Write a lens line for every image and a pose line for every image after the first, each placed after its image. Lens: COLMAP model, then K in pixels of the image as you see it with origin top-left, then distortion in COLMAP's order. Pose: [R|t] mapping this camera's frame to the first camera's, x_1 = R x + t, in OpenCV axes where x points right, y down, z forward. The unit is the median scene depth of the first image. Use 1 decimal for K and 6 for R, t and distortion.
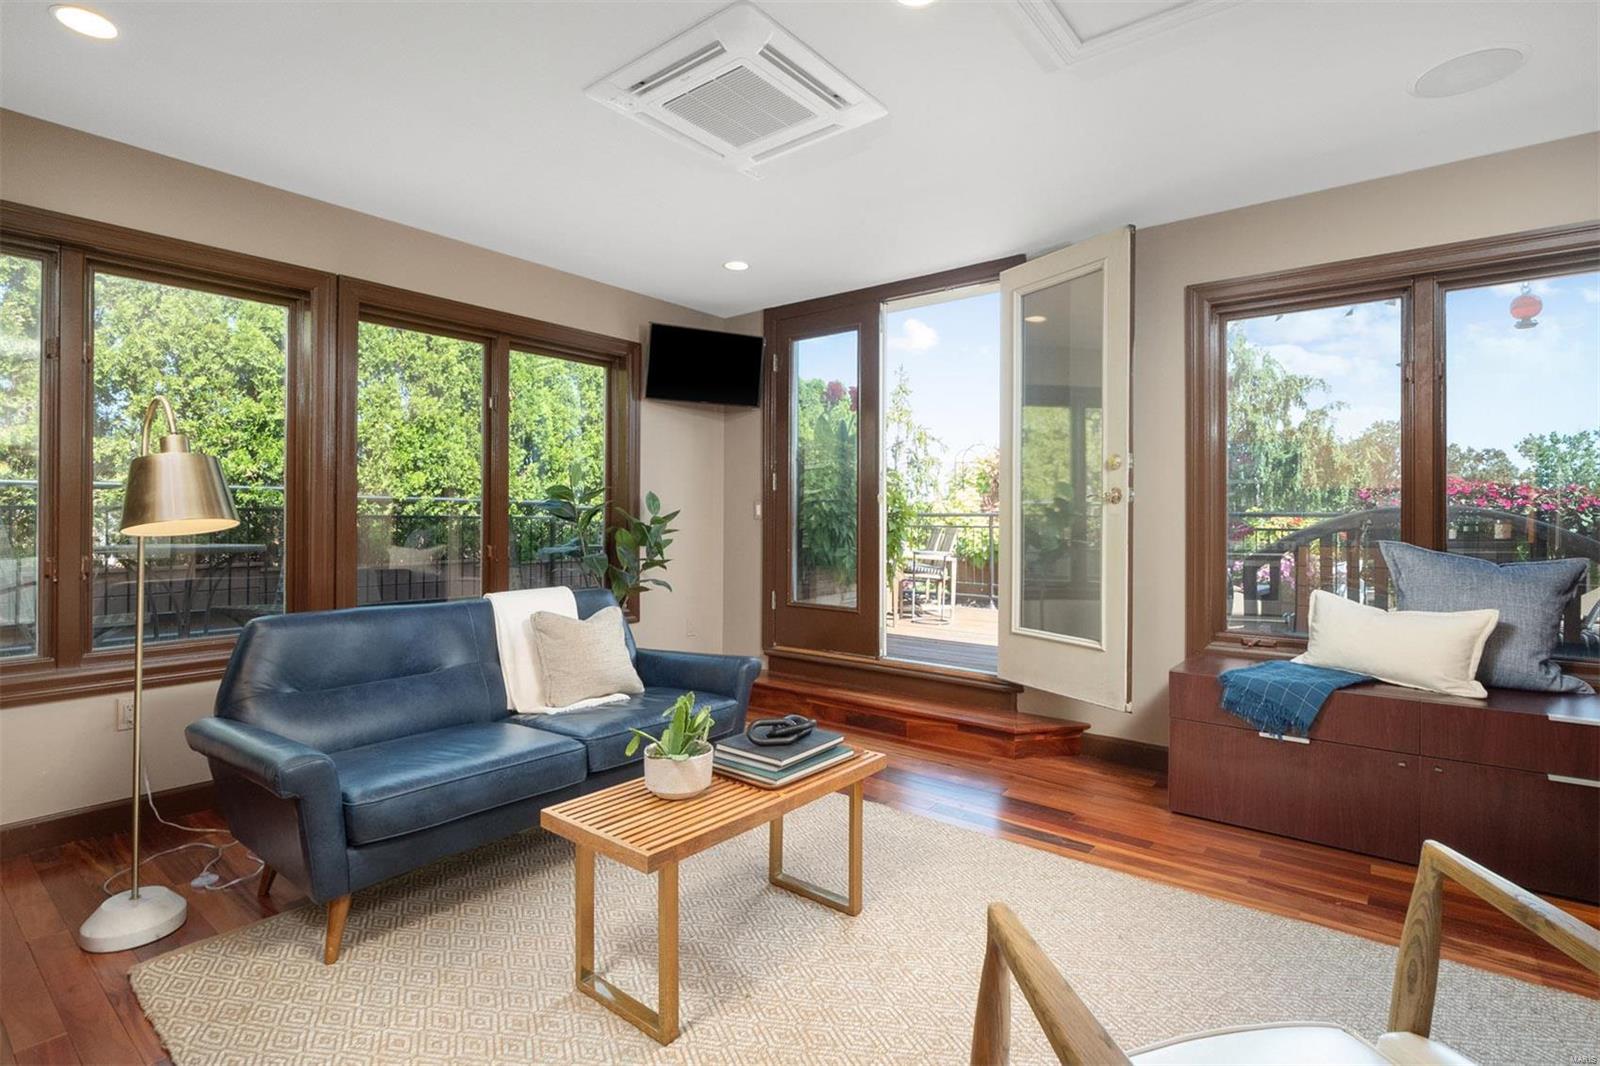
lens RADIAL K [[764.5, 0, 800.1], [0, 764.5, 517.1], [0, 0, 1]] dist [-0.017023, 0.000556]
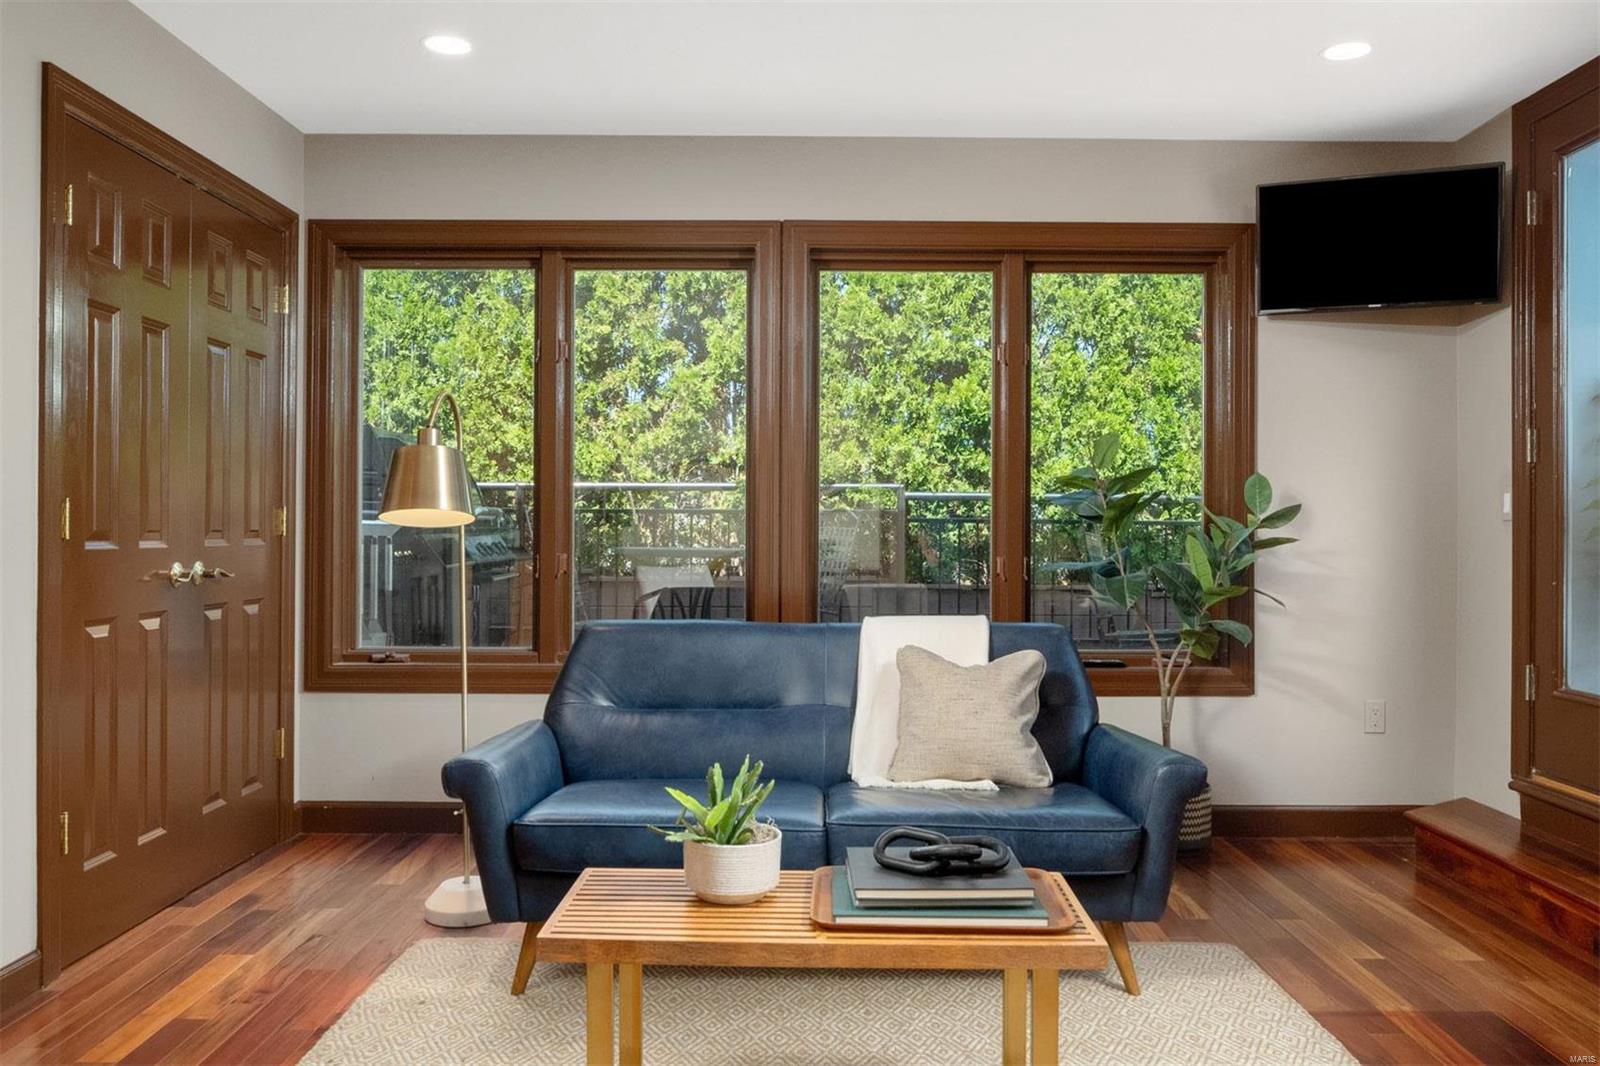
lens RADIAL K [[1195.2, 0, 803.7], [0, 1195.2, 537.2], [0, 0, 1]] dist [0.010061, -0.003729]
pose [[0.631437, 0.008555, -0.775380, 0.271800], [-0.004175, 0.999962, 0.007633, 0.008626], [0.775416, -0.001583, 0.631449, 0.132506]]
